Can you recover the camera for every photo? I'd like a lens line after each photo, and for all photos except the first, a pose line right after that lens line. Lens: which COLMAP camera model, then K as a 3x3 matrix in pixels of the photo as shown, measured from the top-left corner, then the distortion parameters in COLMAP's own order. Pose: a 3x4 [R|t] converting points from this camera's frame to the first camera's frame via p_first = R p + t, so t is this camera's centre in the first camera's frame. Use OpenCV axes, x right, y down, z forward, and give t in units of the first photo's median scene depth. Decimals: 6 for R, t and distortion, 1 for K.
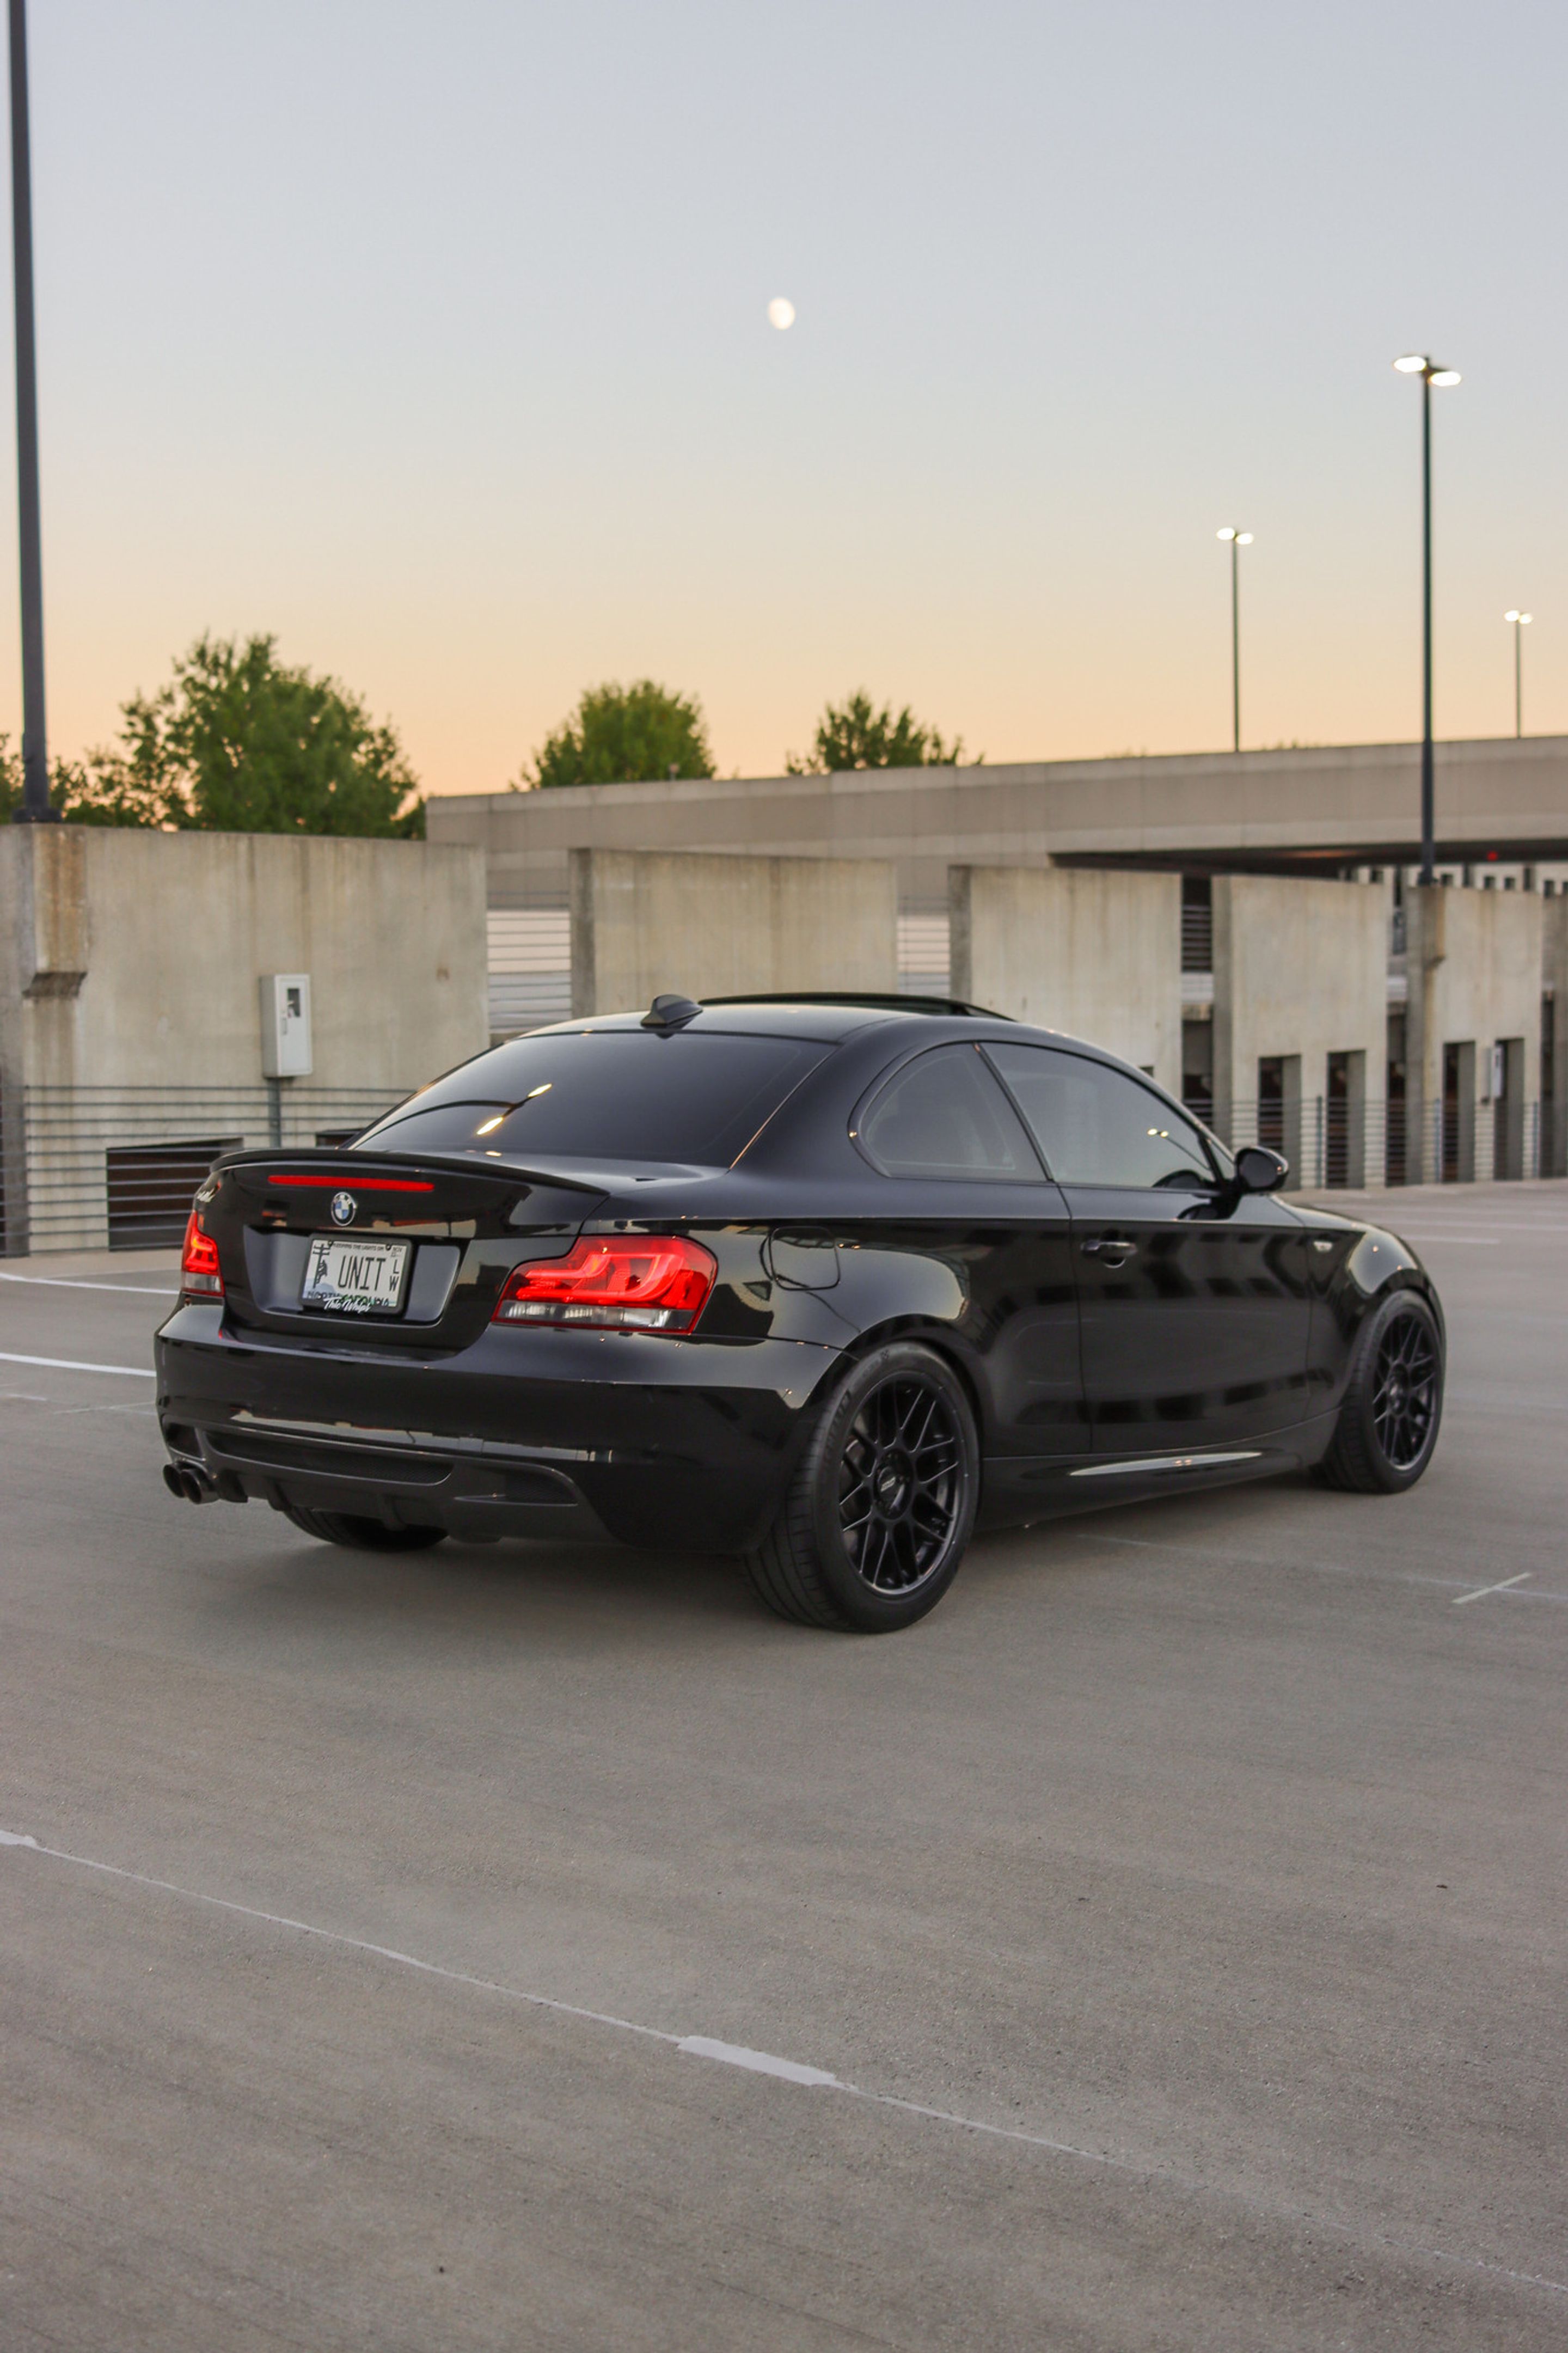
lens RADIAL K [[2640.3, 0, 790.3], [0, 2640.3, 1157.3], [0, 0, 1]] dist [-0.116230, 0.108553]
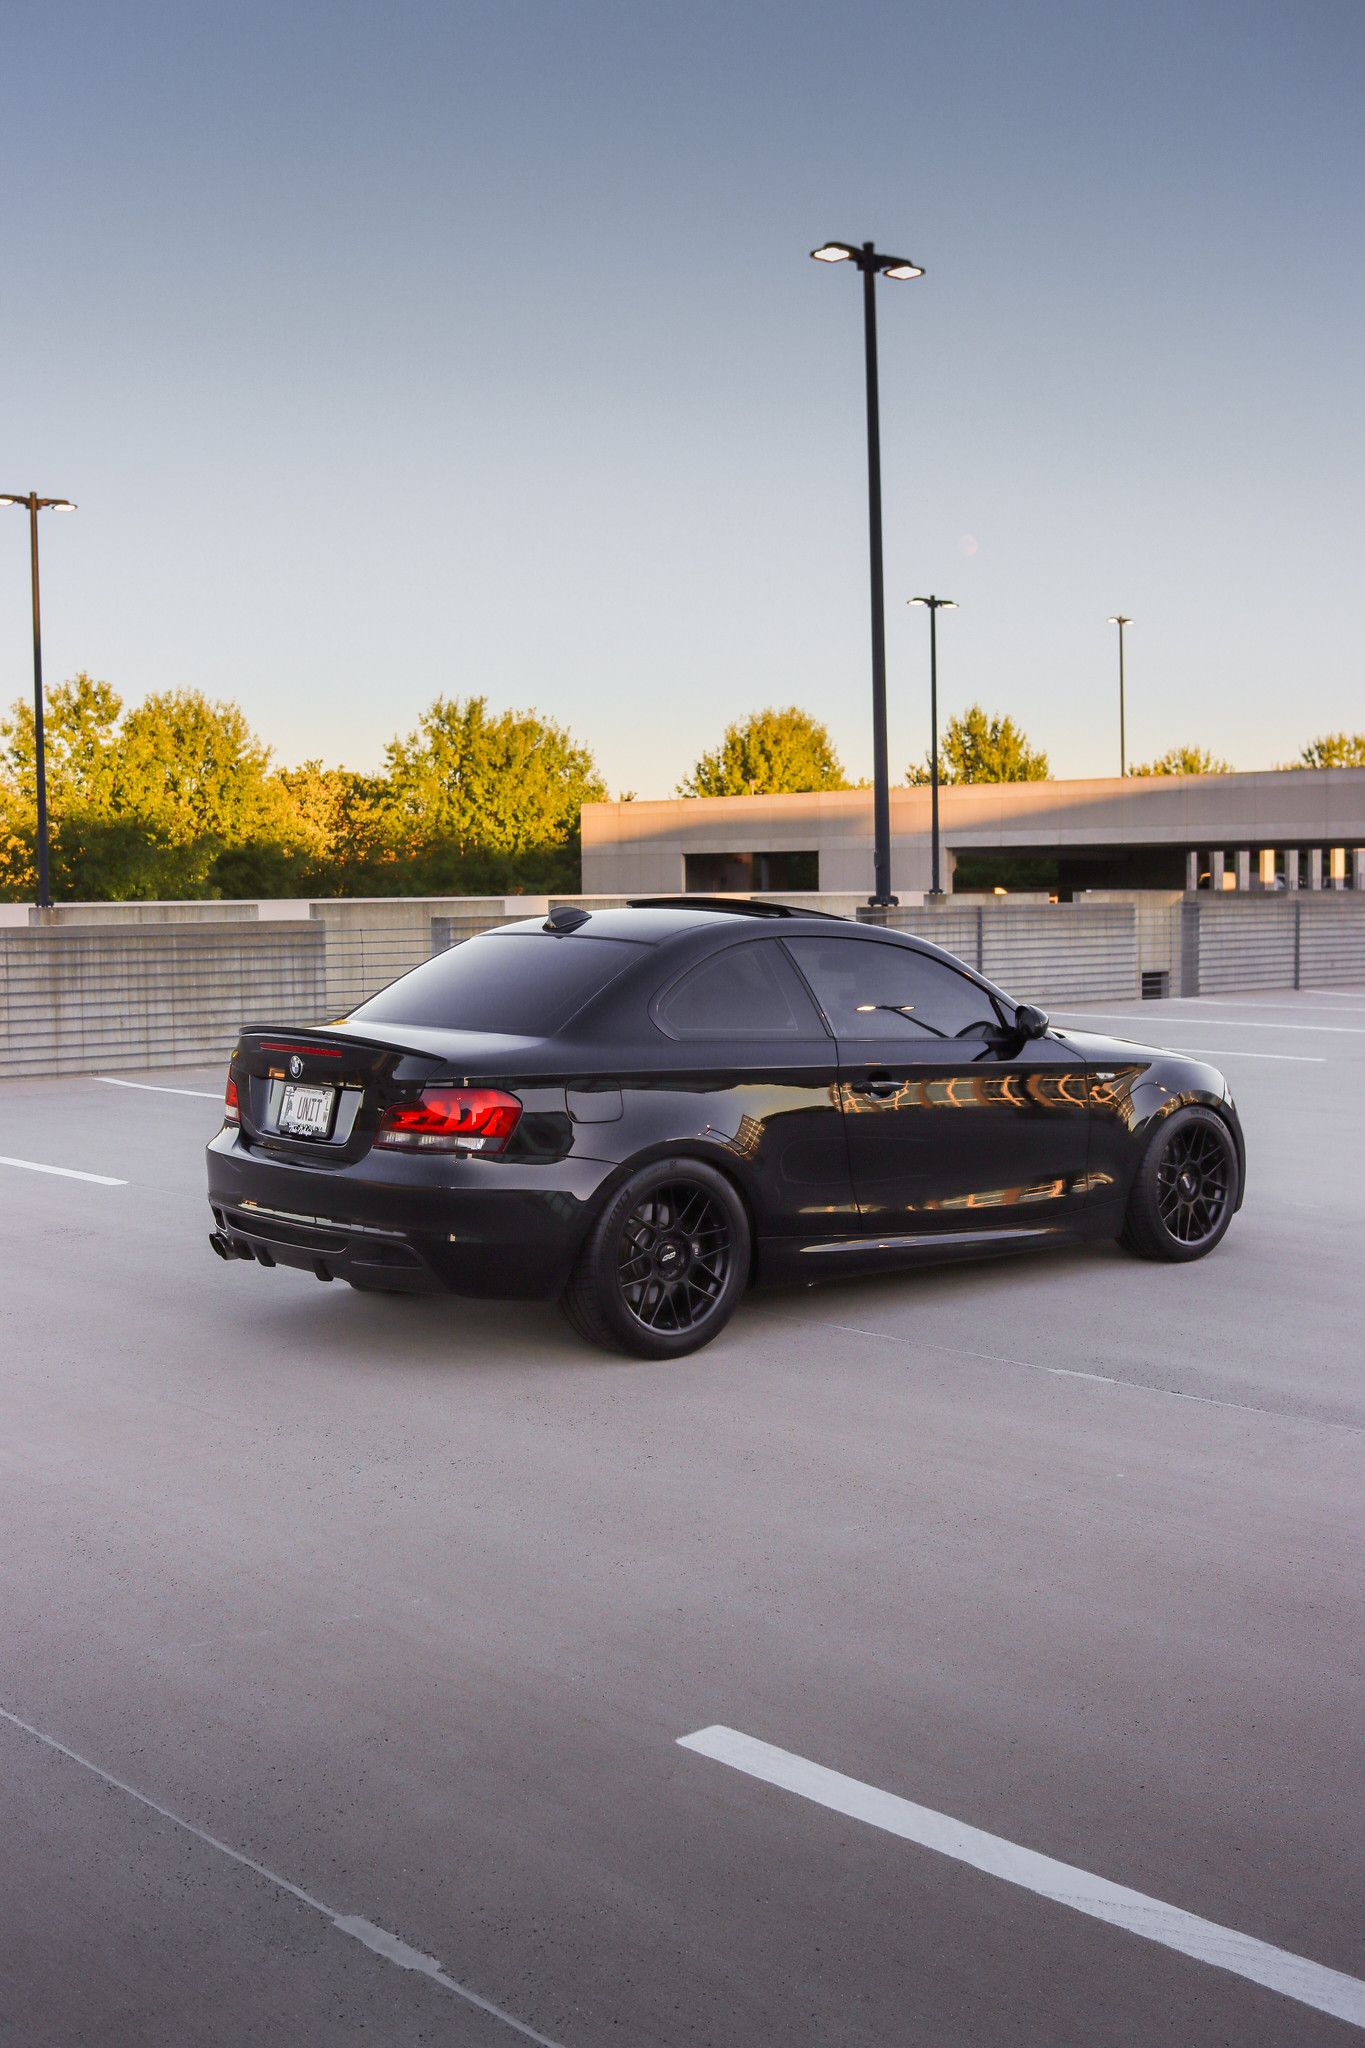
lens RADIAL K [[2298.3, 0, 688.0], [0, 2298.3, 1007.3], [0, 0, 1]] dist [-0.116230, 0.108553]
pose [[0.977183, -0.006005, -0.212312, 0.307458], [0.012256, 0.999529, 0.028139, -0.045485], [0.212043, -0.030099, 0.976797, -0.209523]]
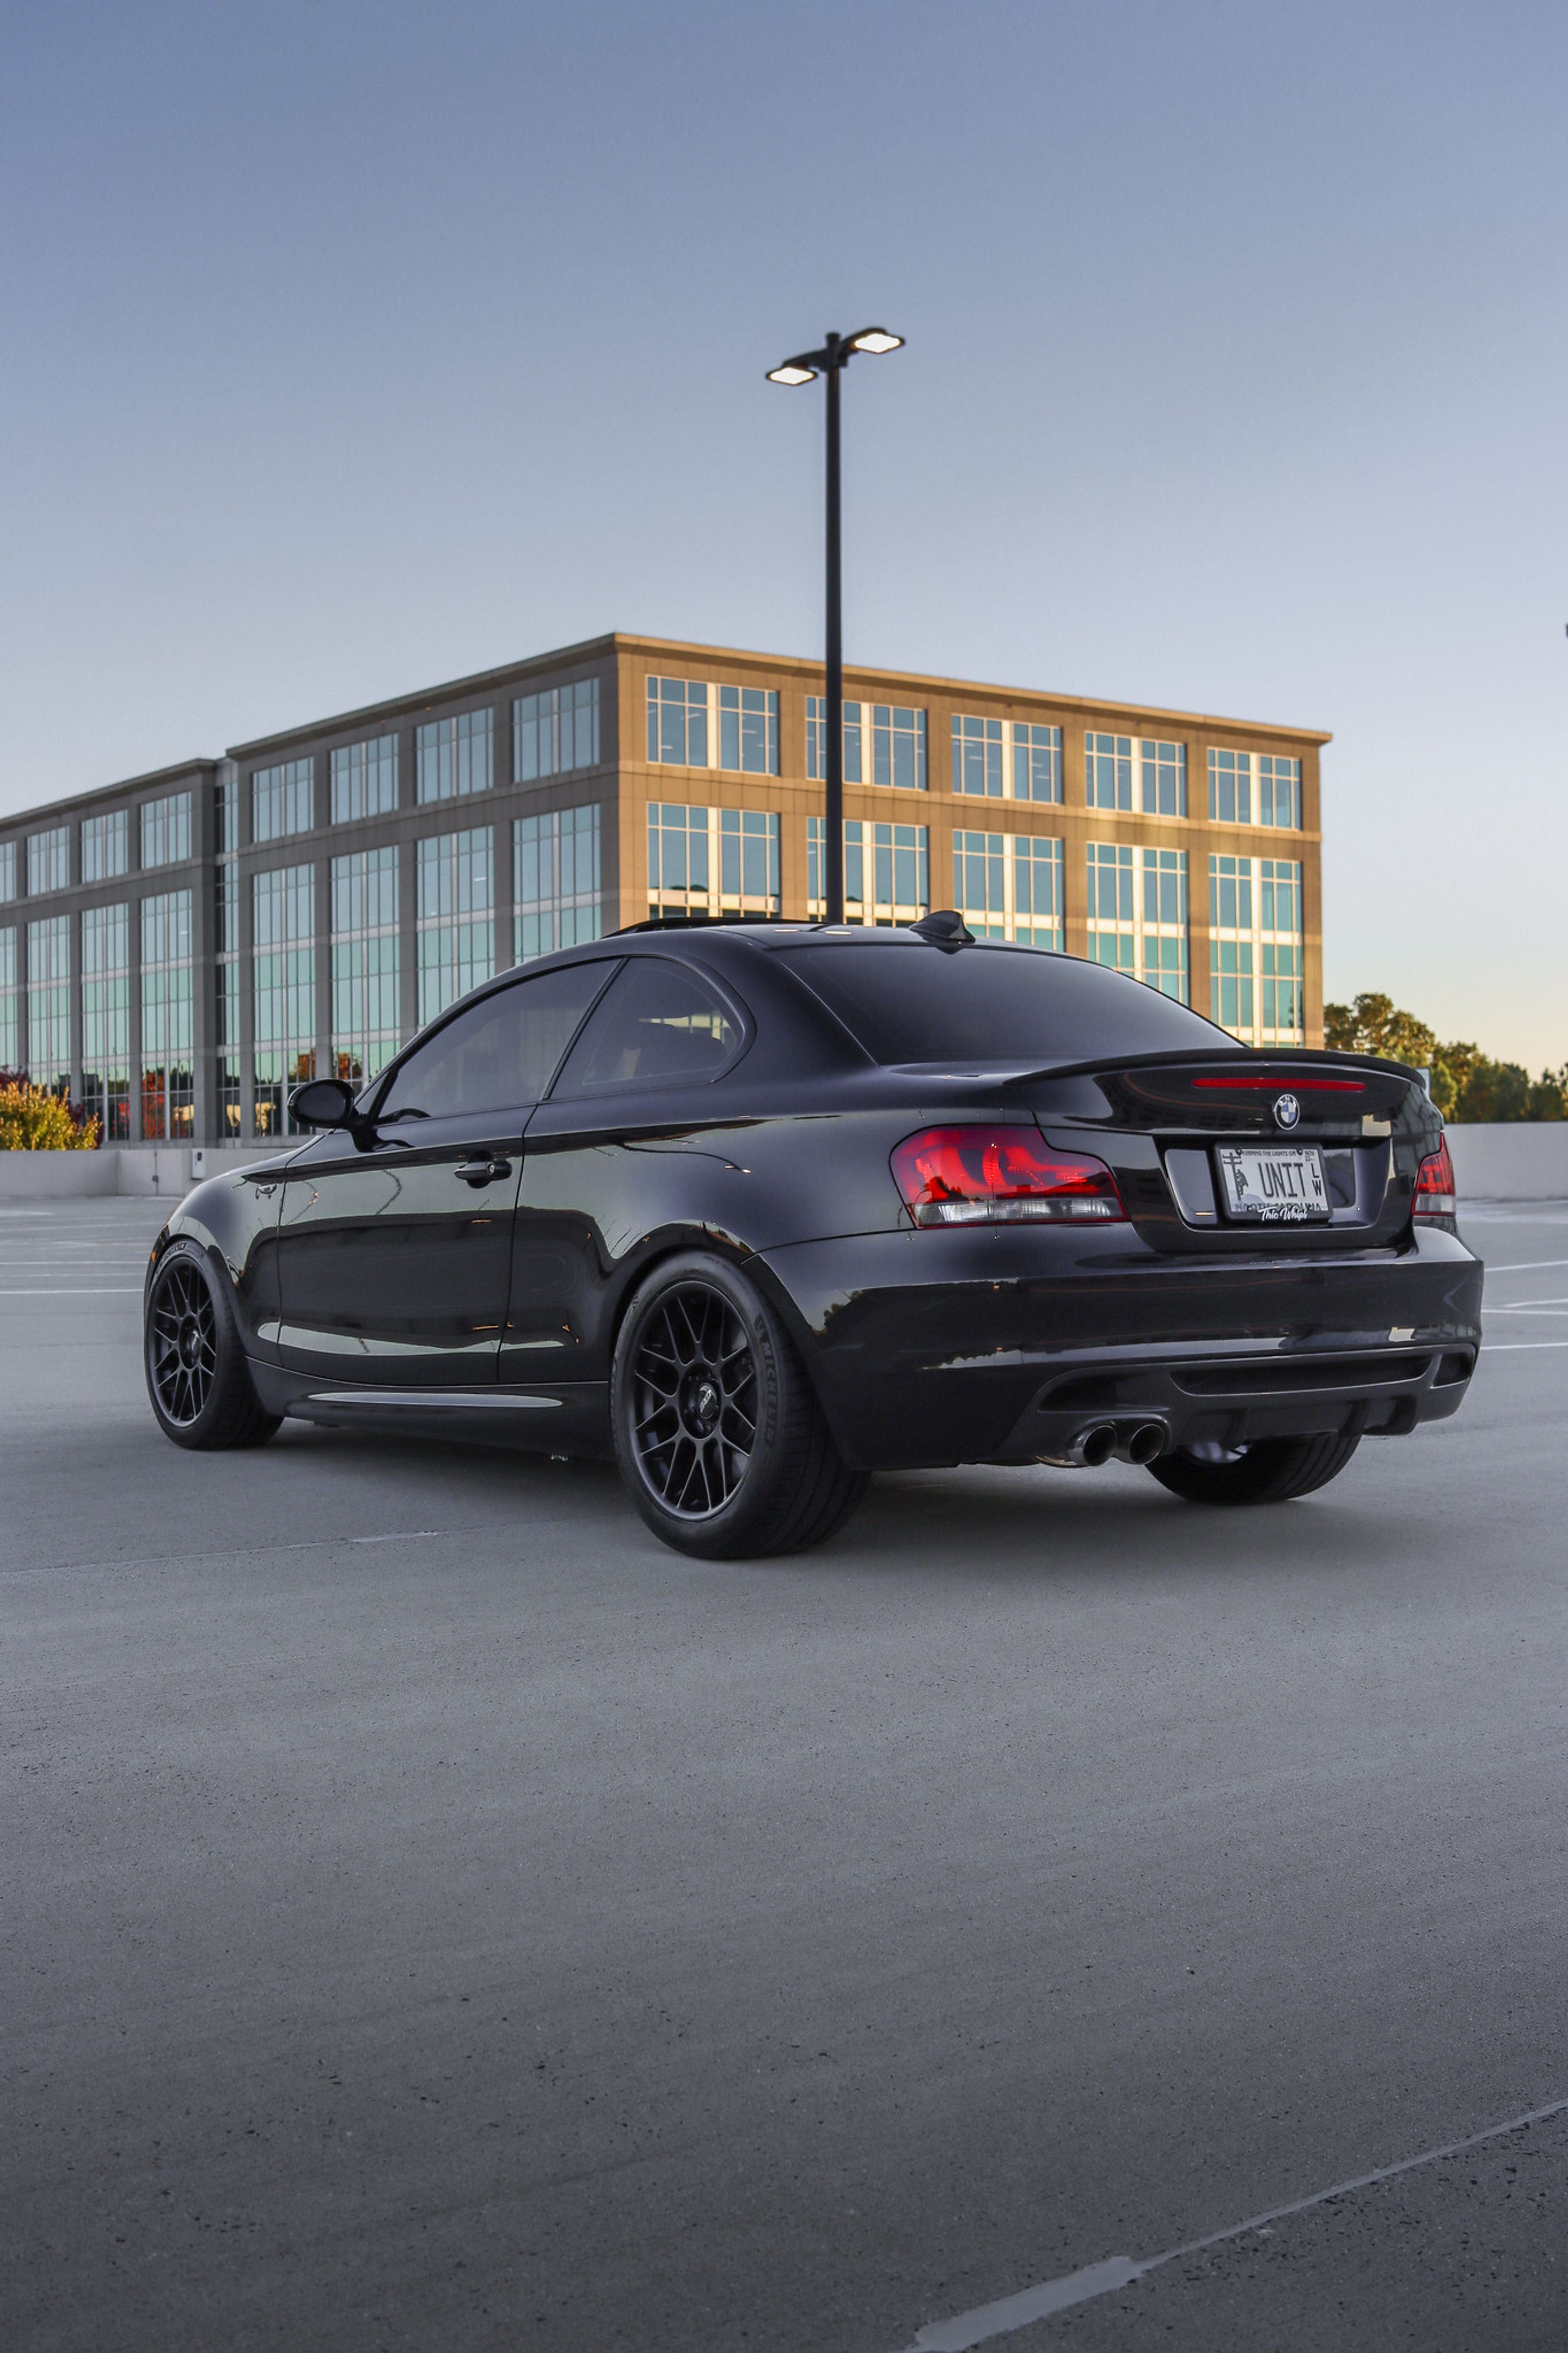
lens RADIAL K [[2640.3, 0, 790.3], [0, 2640.3, 1157.3], [0, 0, 1]] dist [-0.116230, 0.108553]
pose [[0.301072, -0.004058, 0.953593, -1.071904], [0.035893, 0.999331, -0.007080, 0.034419], [-0.952926, 0.036359, 0.301016, 0.843005]]
